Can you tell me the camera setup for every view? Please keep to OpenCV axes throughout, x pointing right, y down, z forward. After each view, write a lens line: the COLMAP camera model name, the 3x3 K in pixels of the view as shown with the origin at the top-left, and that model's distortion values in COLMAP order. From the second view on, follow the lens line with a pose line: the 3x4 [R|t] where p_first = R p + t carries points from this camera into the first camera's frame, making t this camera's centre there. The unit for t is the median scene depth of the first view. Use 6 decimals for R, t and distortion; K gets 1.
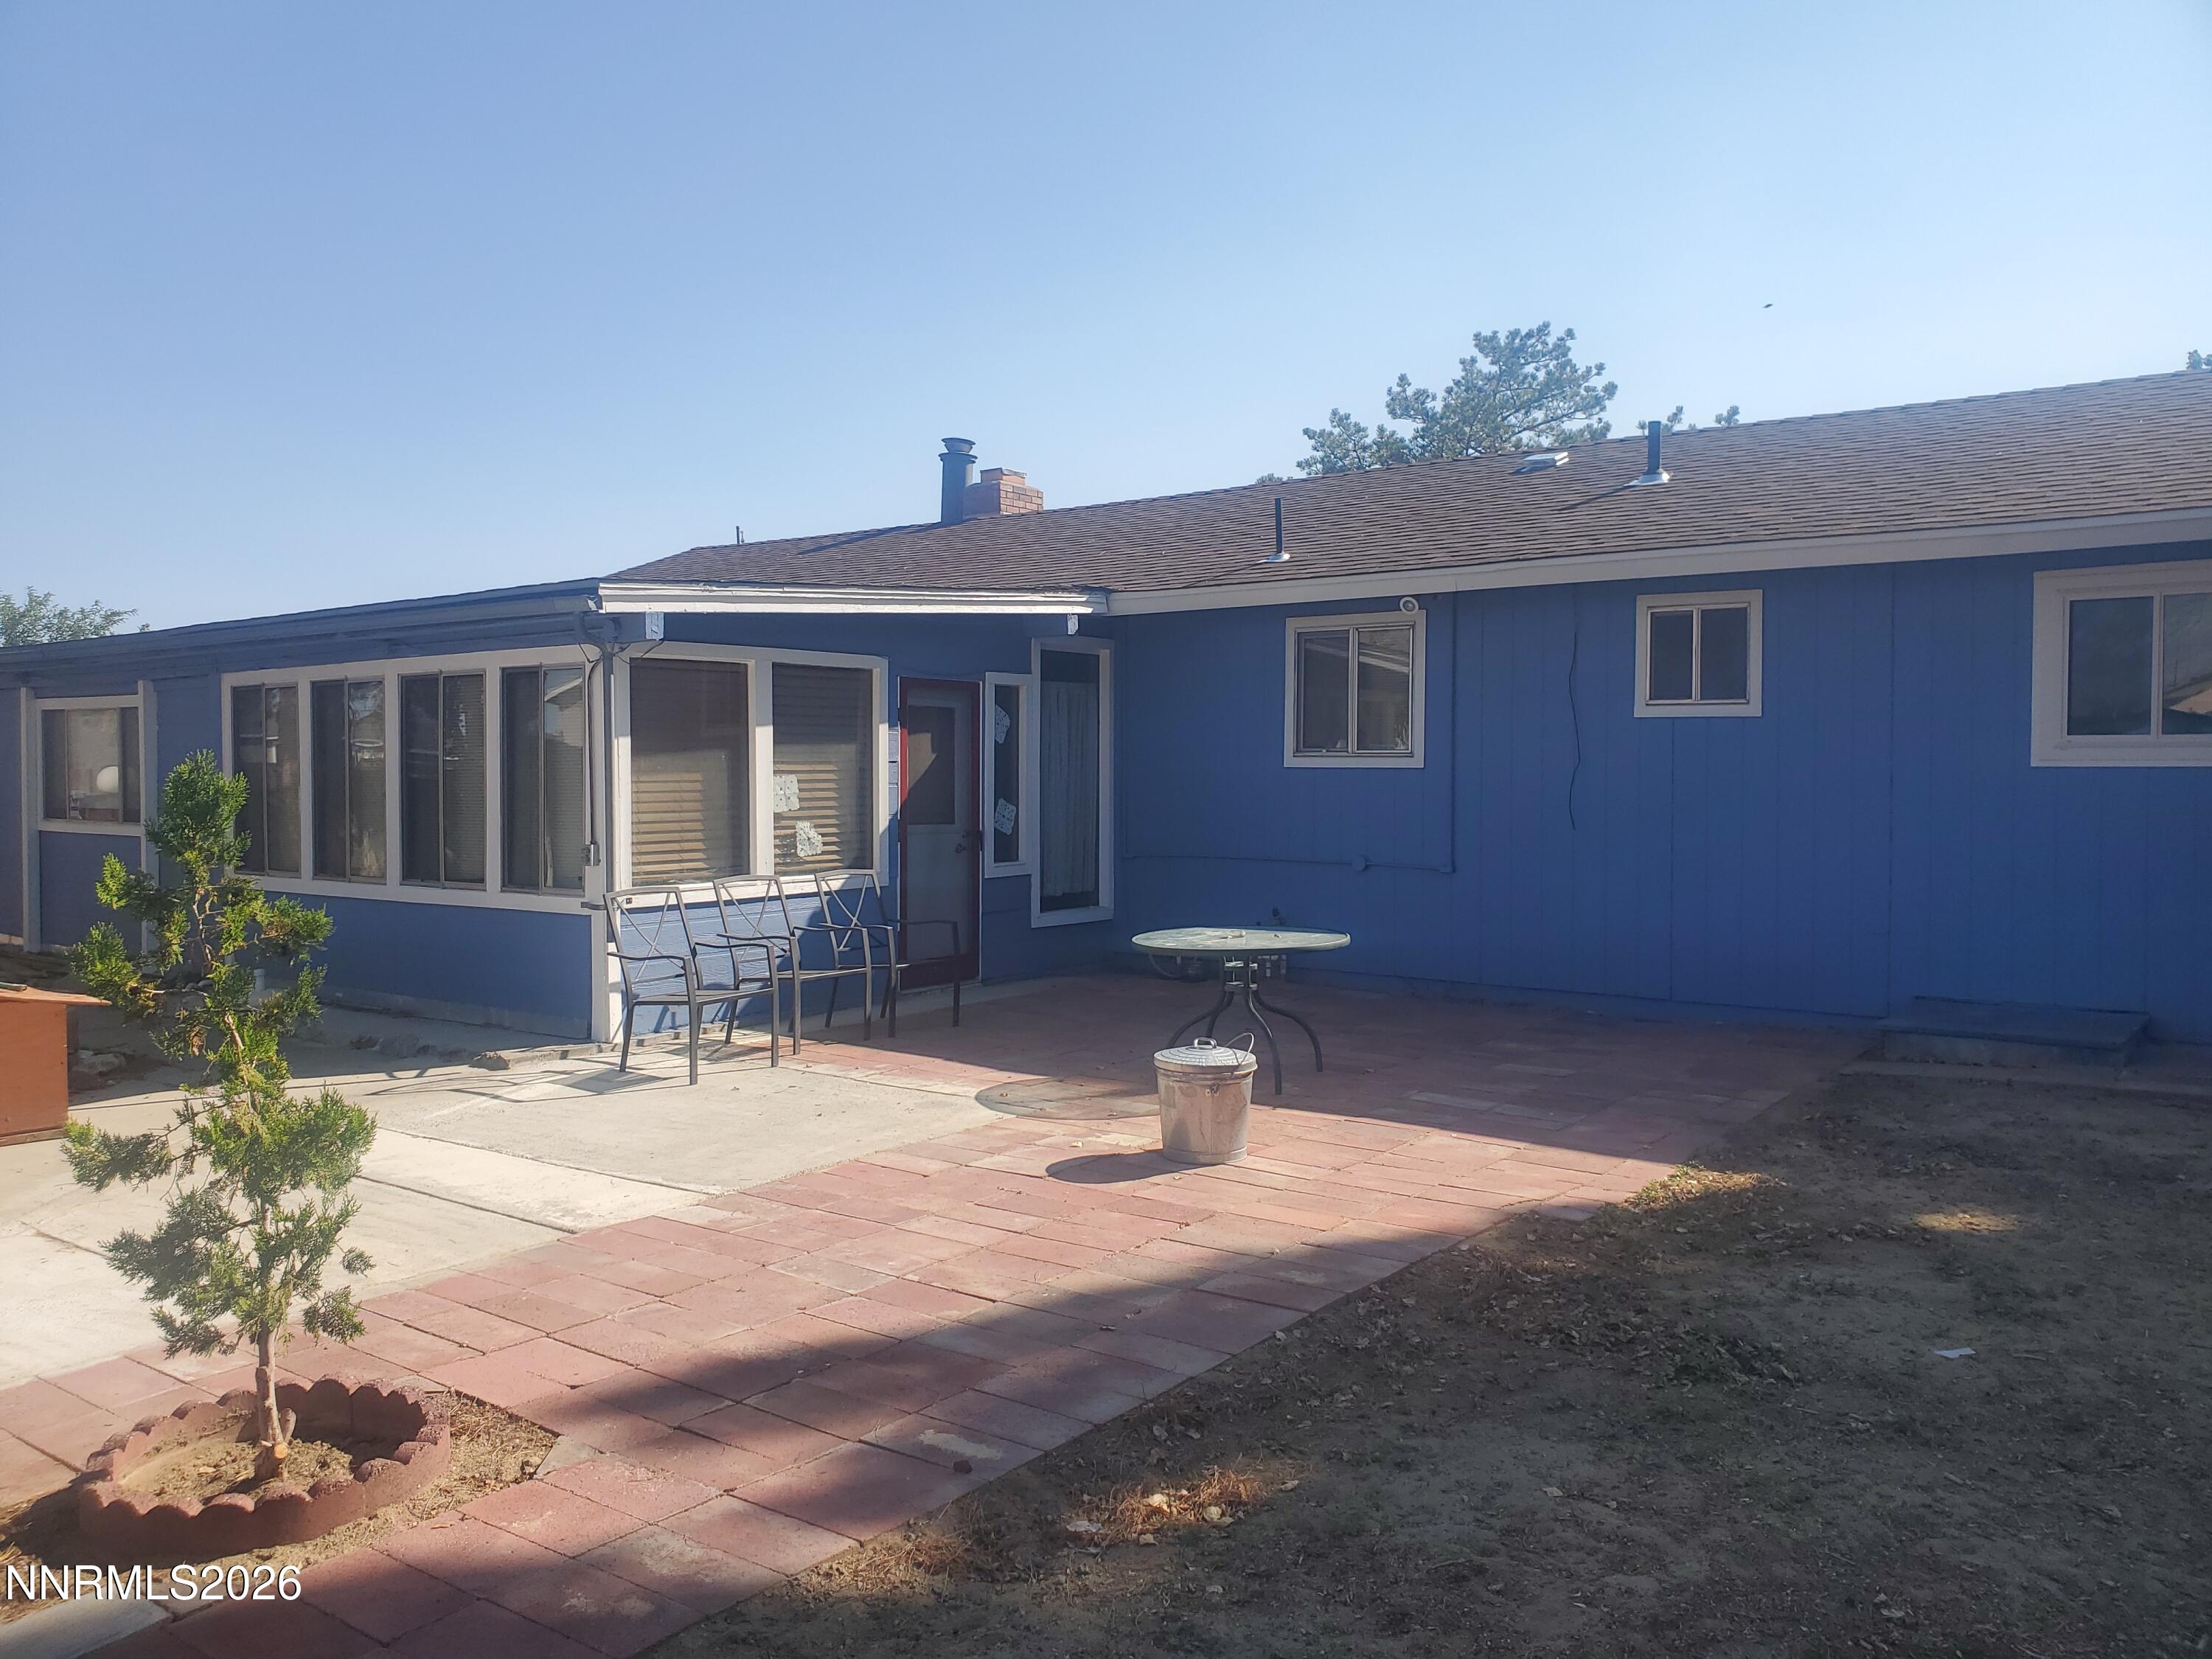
lens RADIAL K [[1705.2, 0, 1129.7], [0, 1705.2, 838.2], [0, 0, 1]] dist [0.010342, -0.003327]
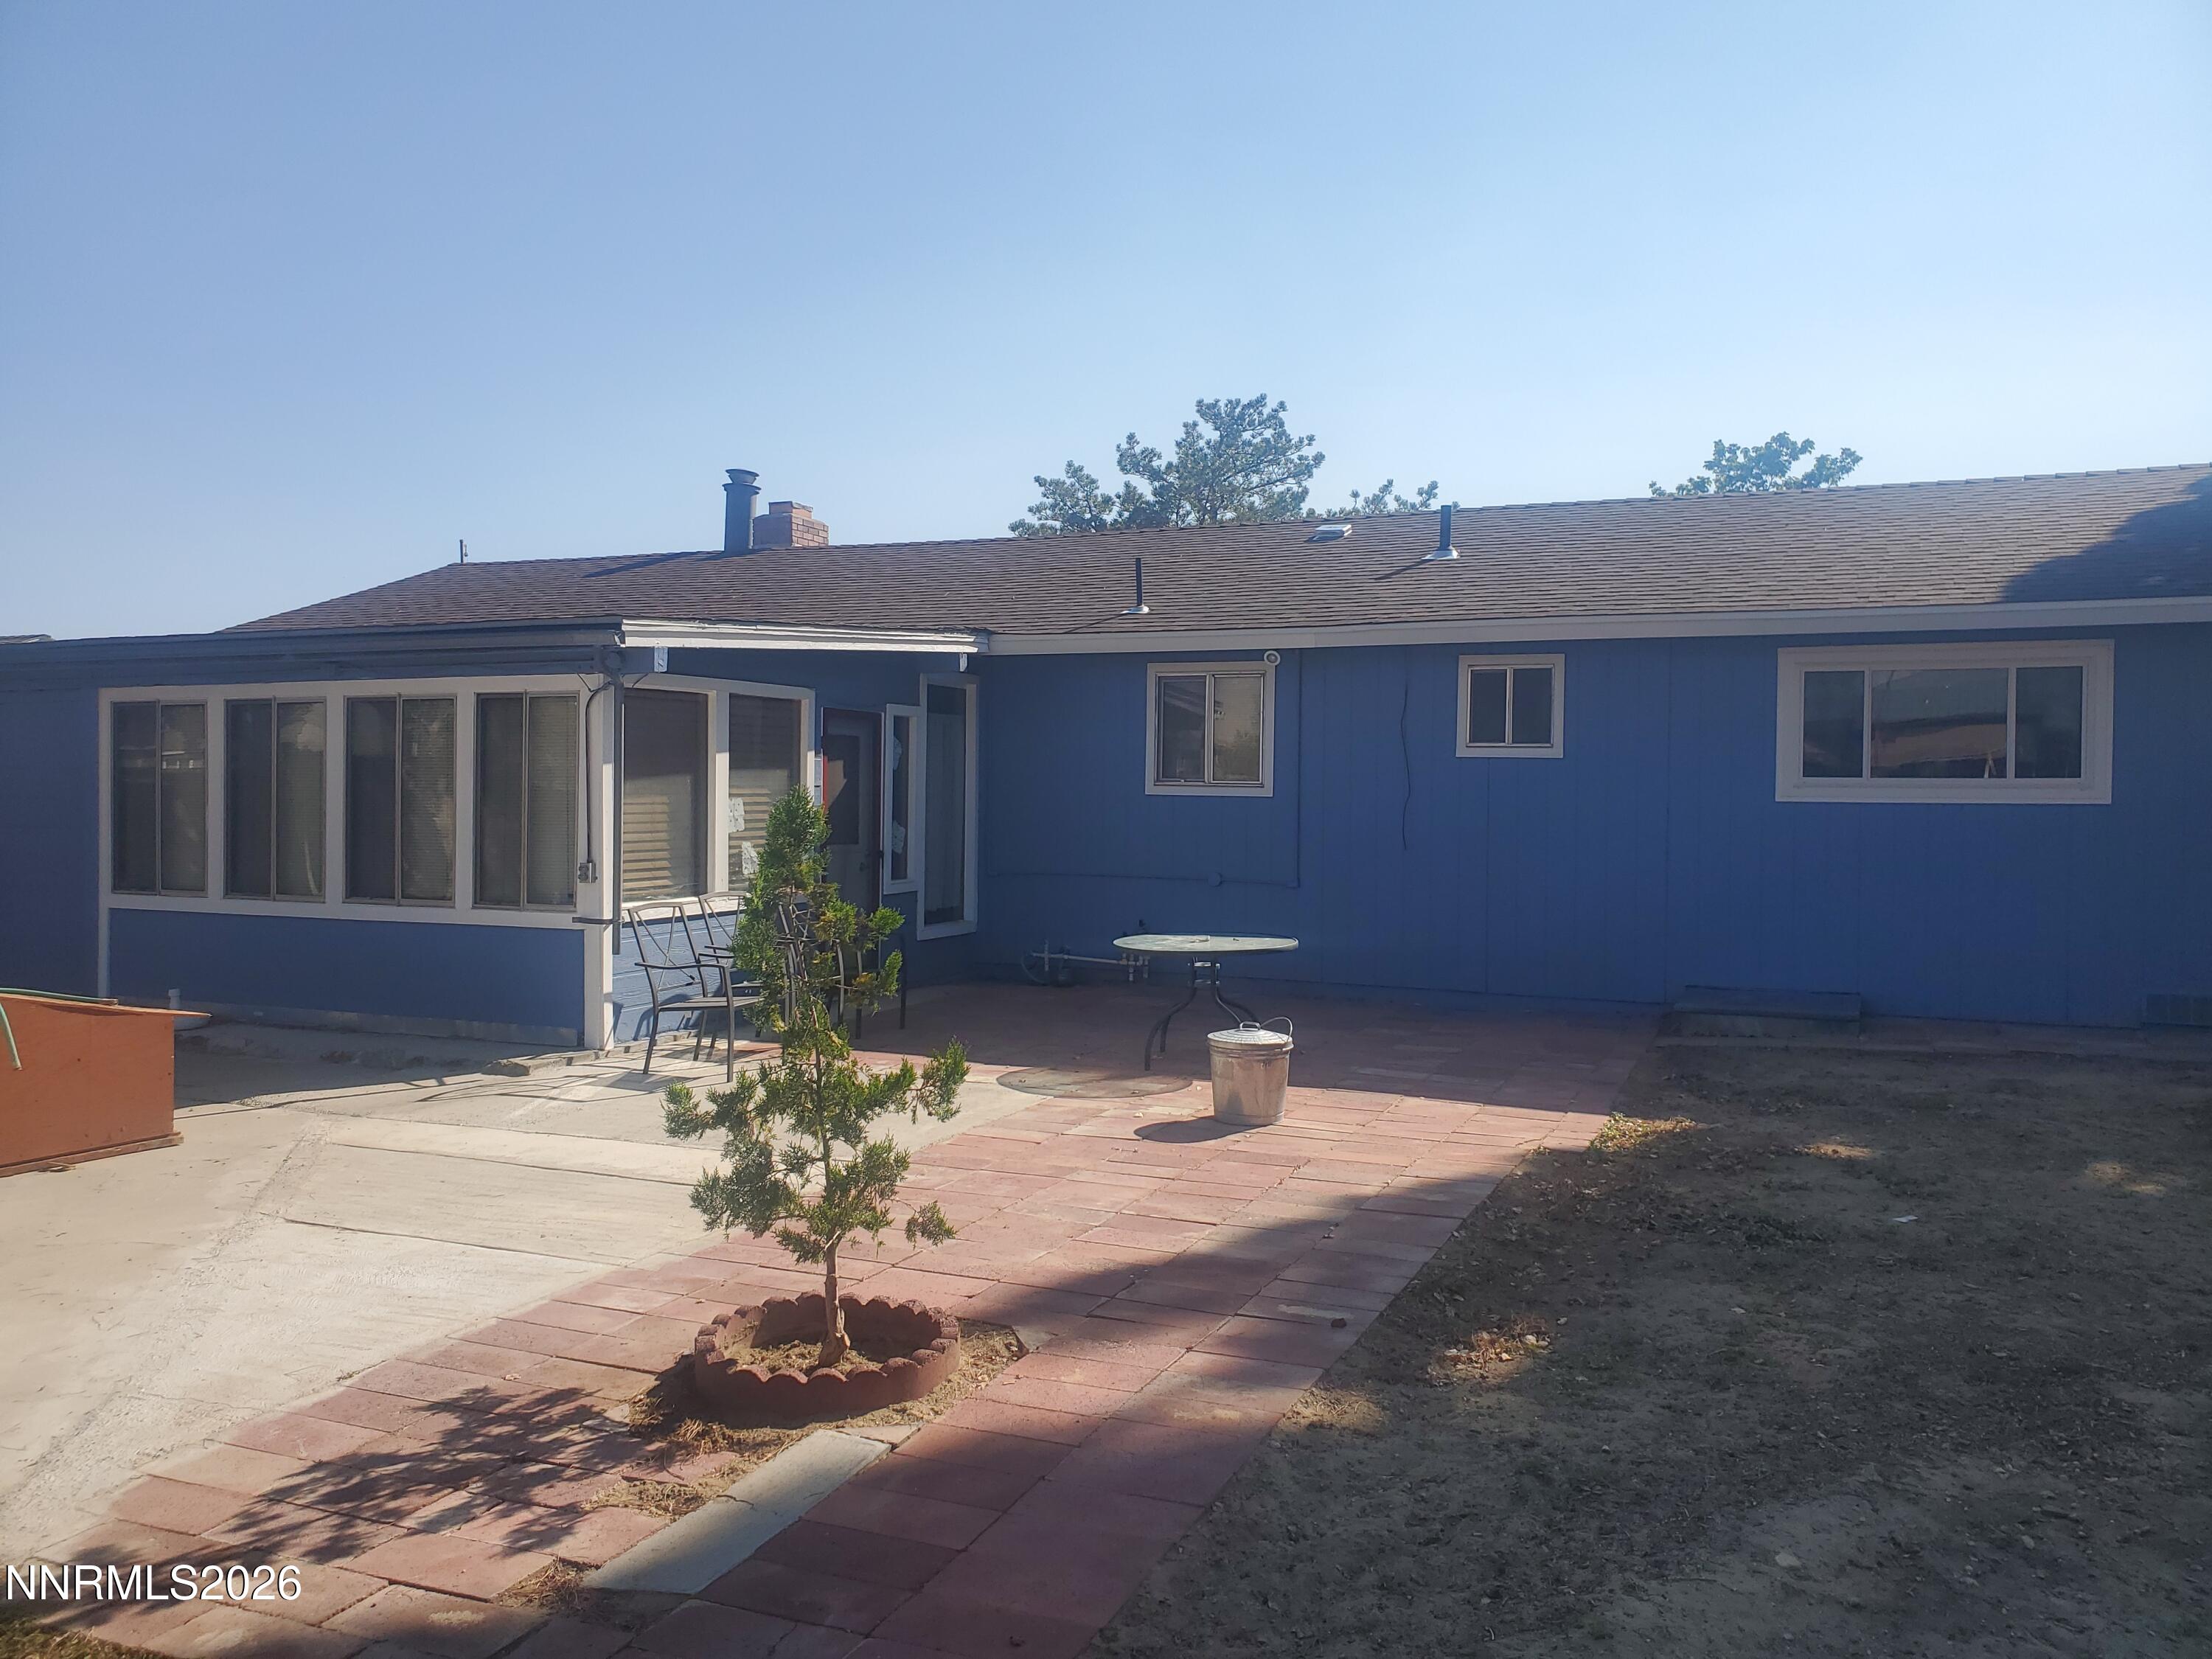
lens RADIAL K [[1683.1, 0, 1157.4], [0, 1683.1, 826.6], [0, 0, 1]] dist [0.005666, -0.005967]
pose [[0.969410, 0.005808, 0.245380, -0.205648], [-0.000795, 0.999789, -0.020525, 0.002318], [-0.245447, 0.019702, 0.969210, -0.092046]]
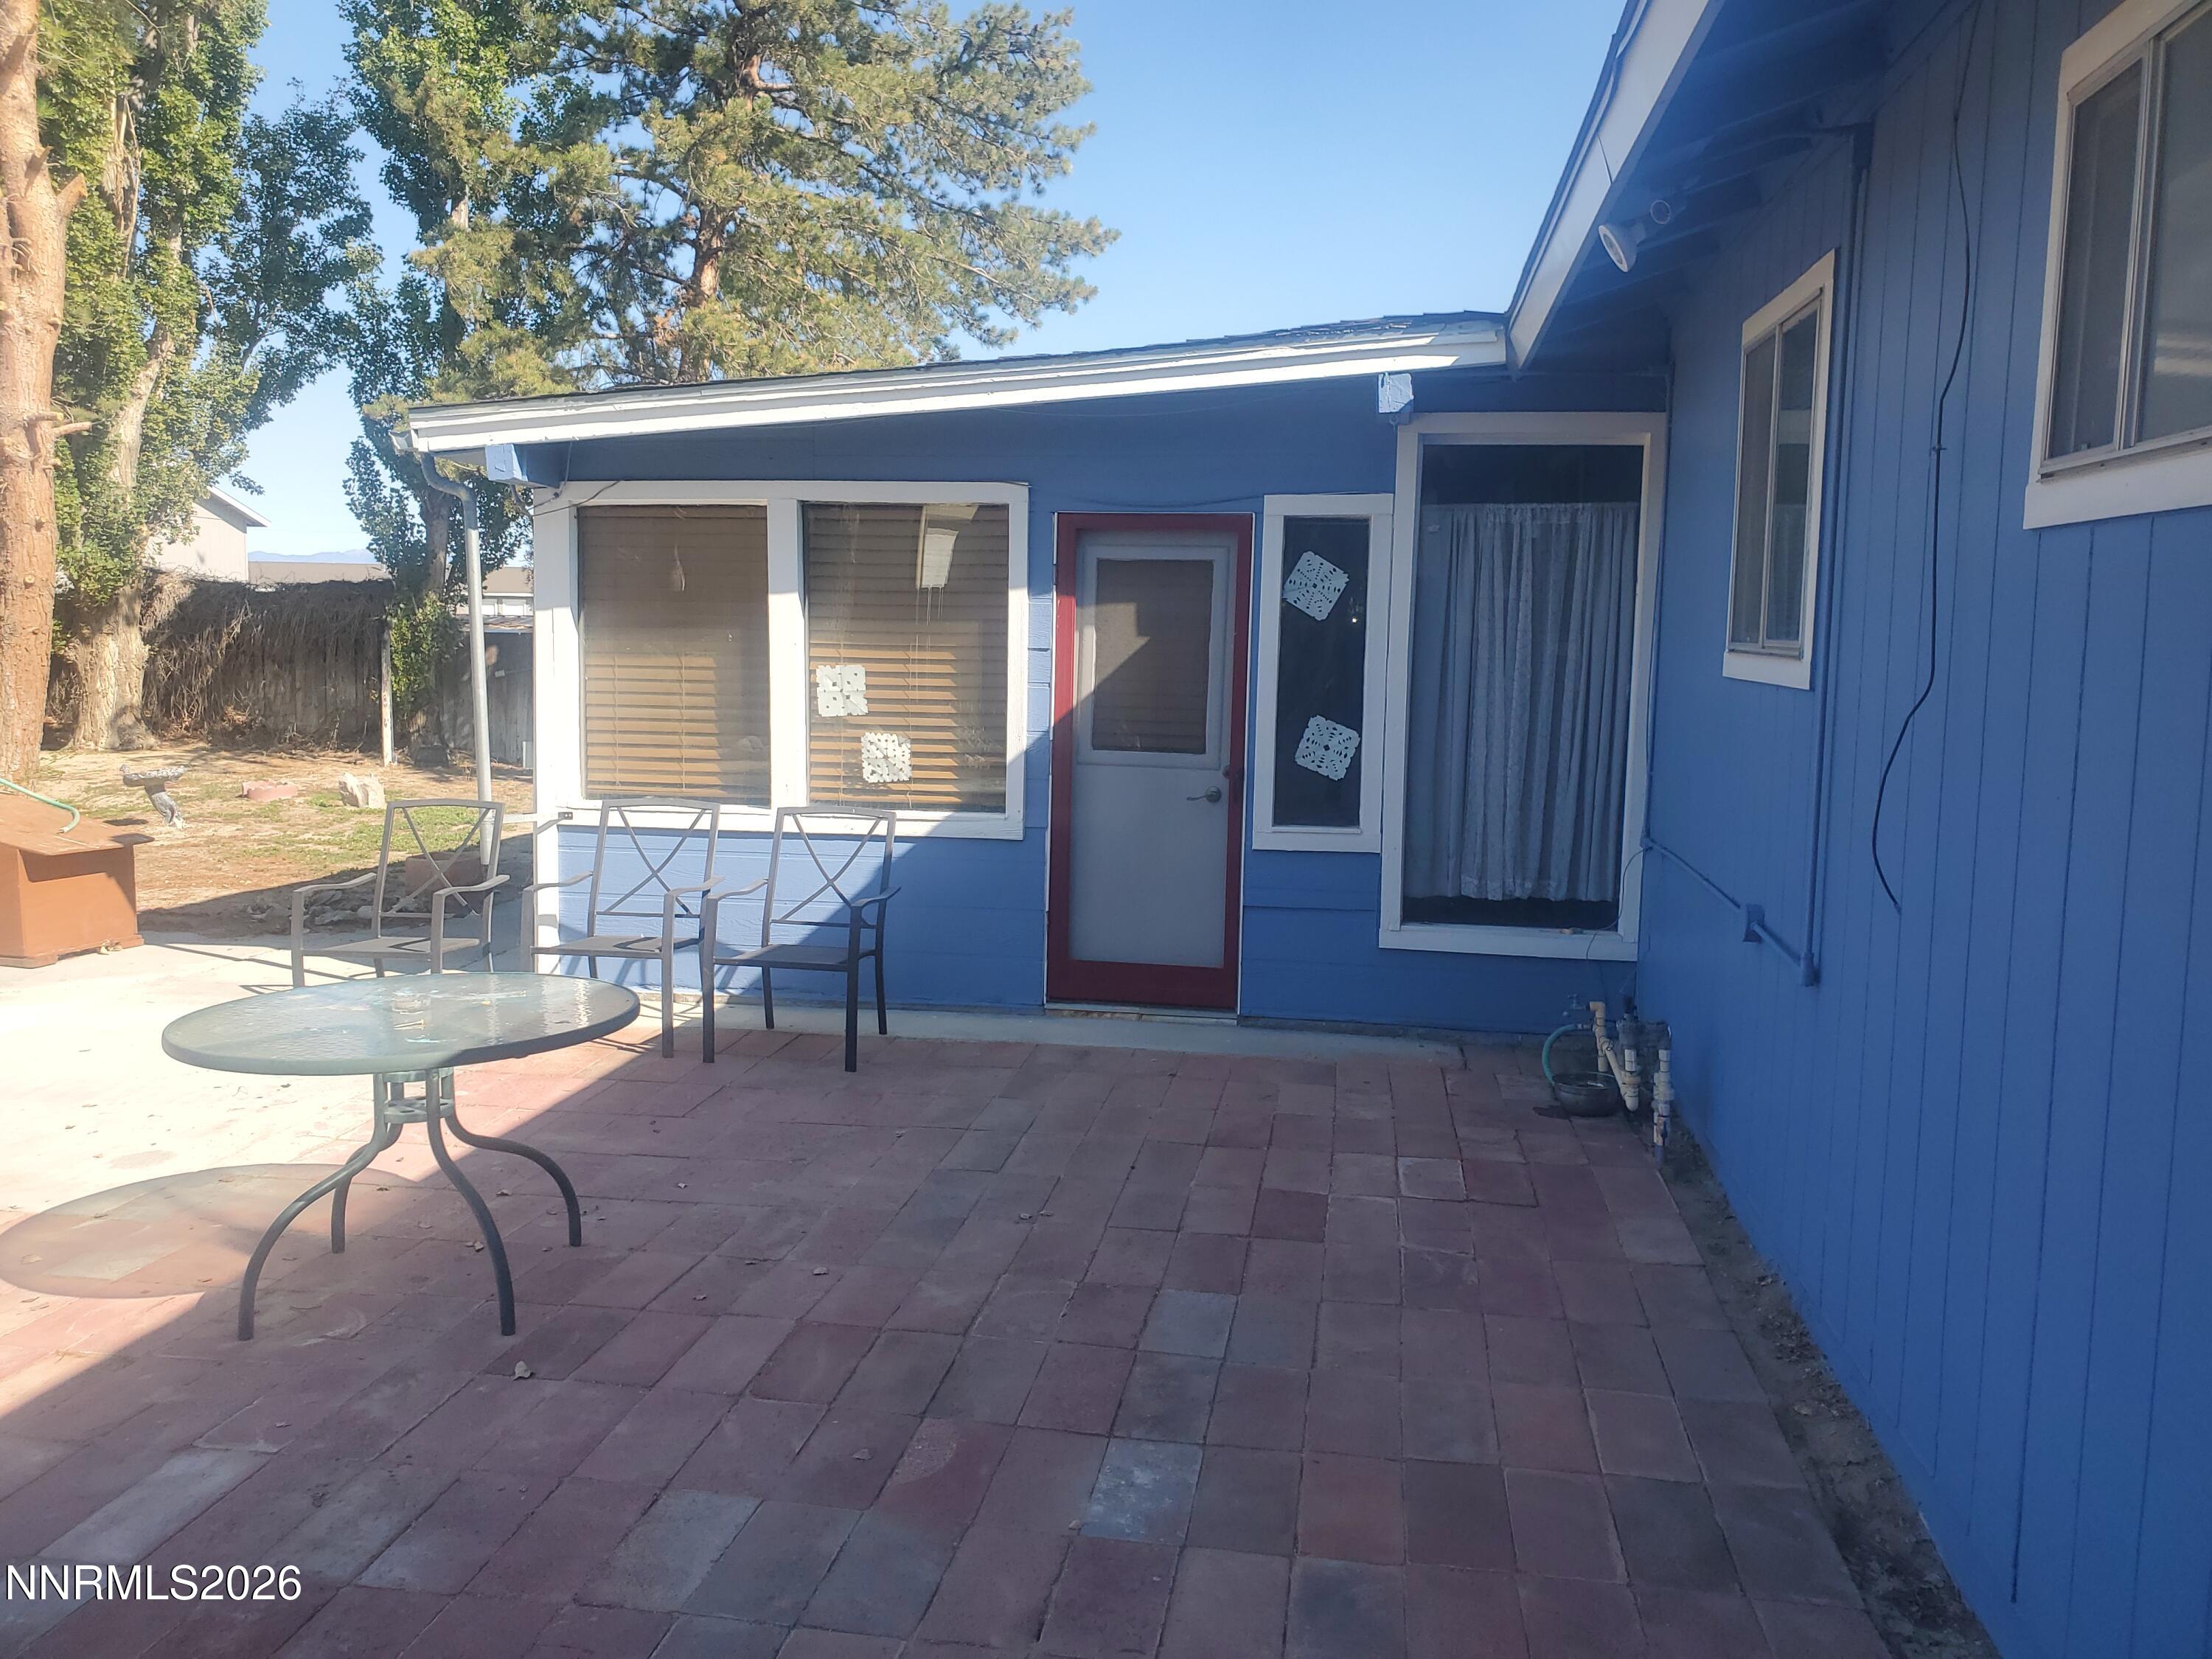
lens RADIAL K [[1705.2, 0, 1129.7], [0, 1705.2, 838.2], [0, 0, 1]] dist [0.010342, -0.003327]
pose [[0.456812, 0.114939, -0.882106, 0.480854], [-0.052426, 0.993372, 0.102288, -0.044197], [0.888017, -0.000481, 0.459810, 0.790284]]
